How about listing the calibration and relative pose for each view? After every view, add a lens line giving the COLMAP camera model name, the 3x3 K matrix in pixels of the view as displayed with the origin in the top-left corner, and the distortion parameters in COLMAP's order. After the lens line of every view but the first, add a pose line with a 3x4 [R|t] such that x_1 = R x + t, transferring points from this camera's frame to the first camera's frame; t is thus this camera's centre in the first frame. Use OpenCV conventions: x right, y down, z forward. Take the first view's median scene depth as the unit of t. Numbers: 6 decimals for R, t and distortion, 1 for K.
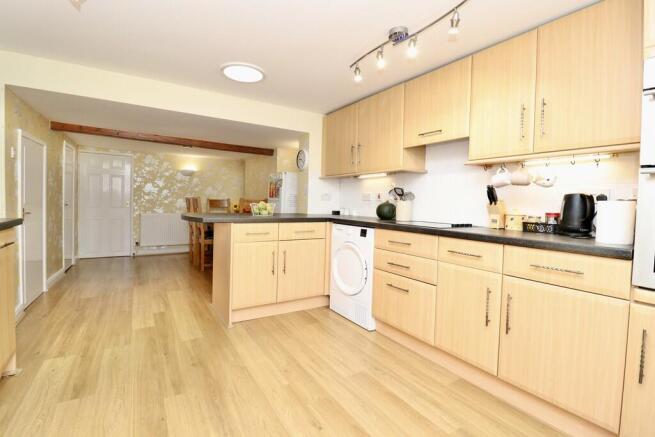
lens RADIAL K [[307.9, 0, 327.7], [0, 307.9, 212.5], [0, 0, 1]] dist [-0.001141, -0.000043]
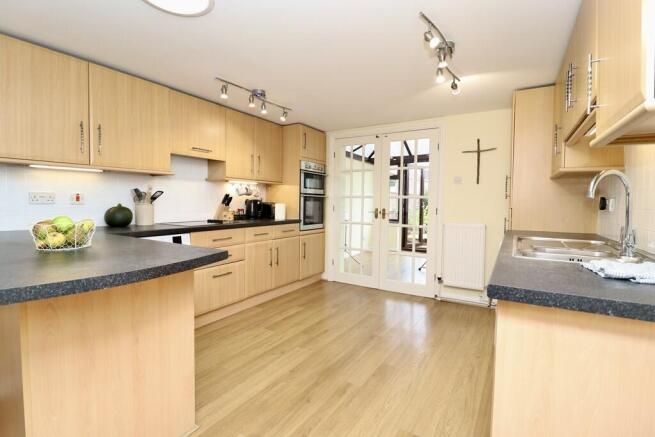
lens RADIAL K [[299.7, 0, 327.3], [0, 299.7, 214.7], [0, 0, 1]] dist [0.027705, 0.000110]
pose [[-0.427555, -0.067587, 0.901459, -1.200968], [0.012900, 0.996643, 0.080842, -0.105760], [-0.903897, 0.046193, -0.425248, 1.290468]]
